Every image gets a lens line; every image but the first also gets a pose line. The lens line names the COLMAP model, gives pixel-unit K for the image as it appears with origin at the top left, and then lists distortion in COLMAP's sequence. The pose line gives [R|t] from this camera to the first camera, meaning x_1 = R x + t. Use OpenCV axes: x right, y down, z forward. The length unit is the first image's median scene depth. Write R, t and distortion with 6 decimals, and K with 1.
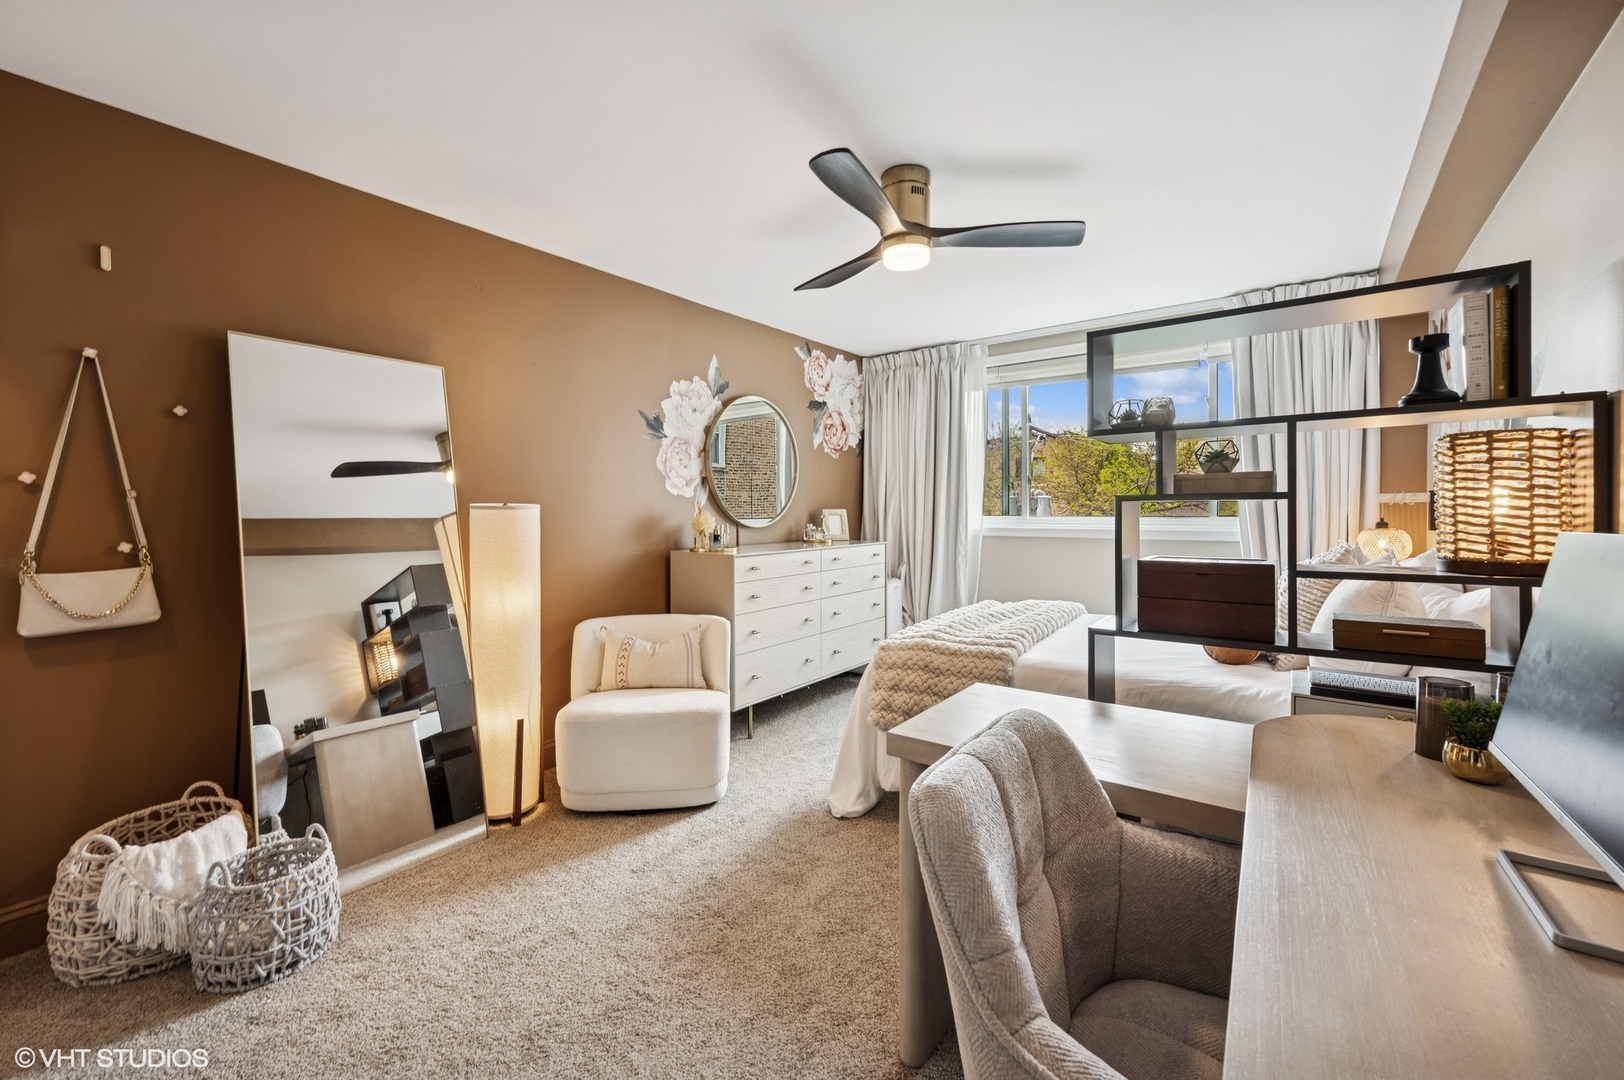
lens RADIAL K [[645.9, 0, 814.5], [0, 645.9, 527.2], [0, 0, 1]] dist [-0.001353, 0.000871]
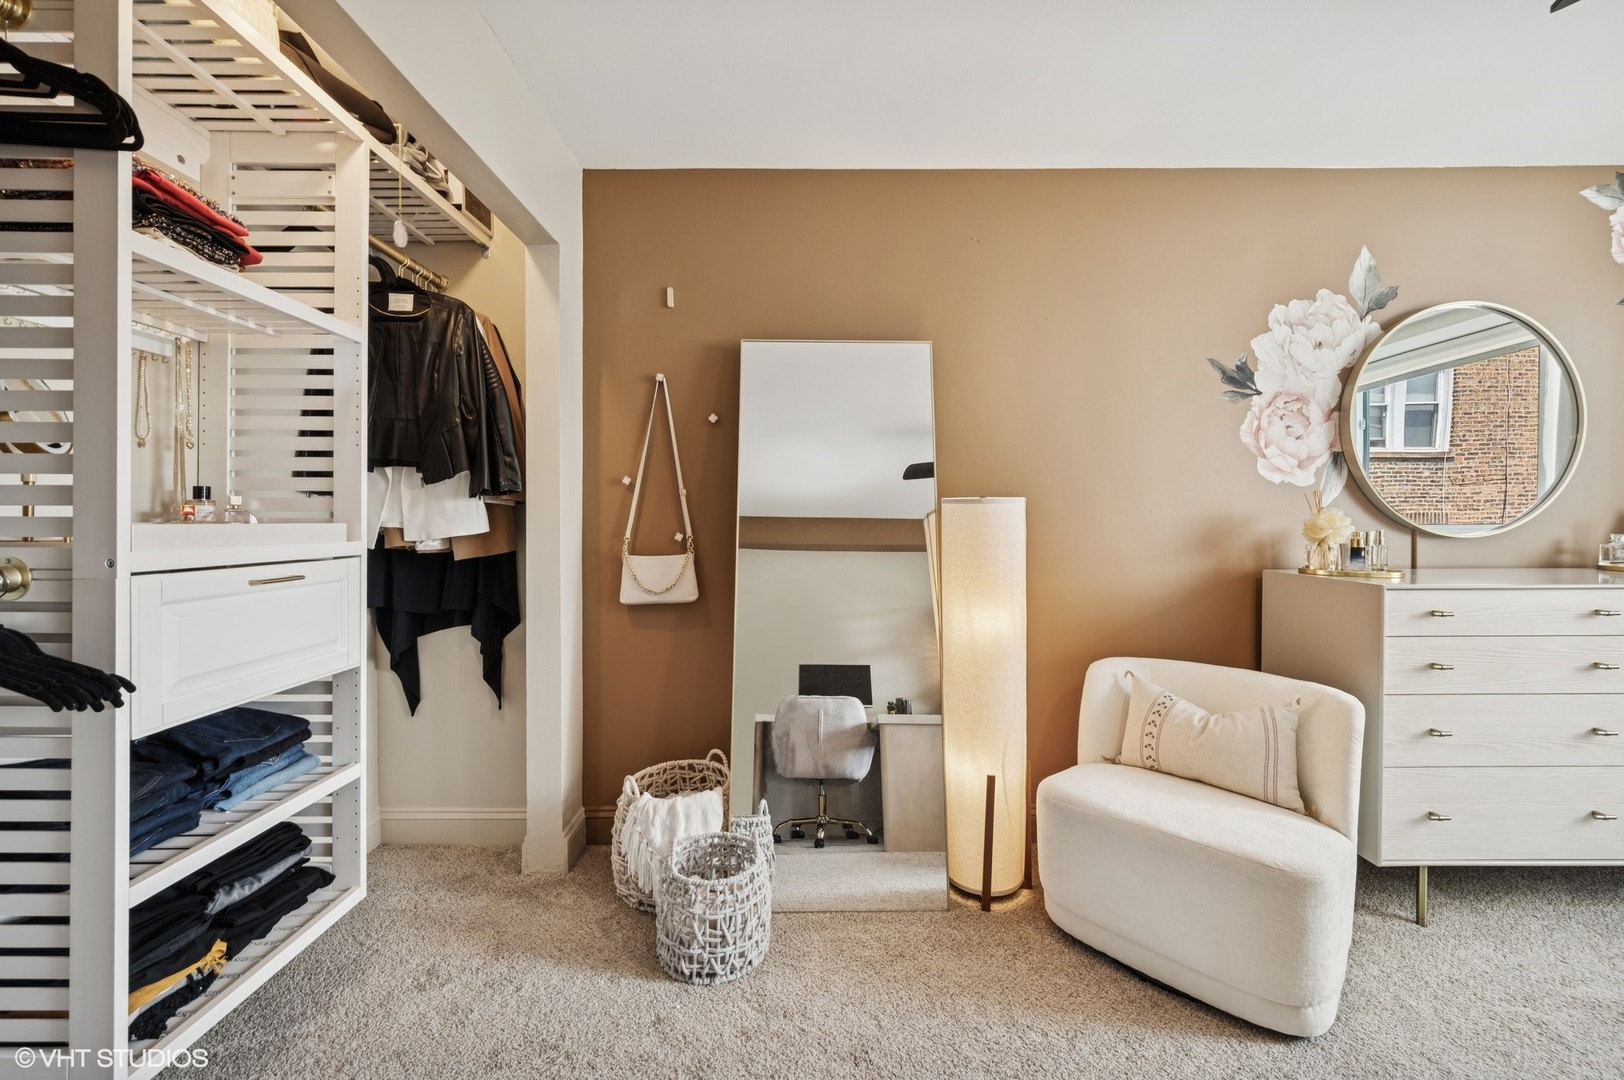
lens RADIAL K [[645.9, 0, 817.2], [0, 645.9, 527.2], [0, 0, 1]] dist [-0.001353, 0.000871]
pose [[0.604516, 0.017178, -0.796407, 0.026897], [-0.021918, 0.999748, 0.004927, 0.001177], [0.796291, 0.014477, 0.604740, 0.342200]]
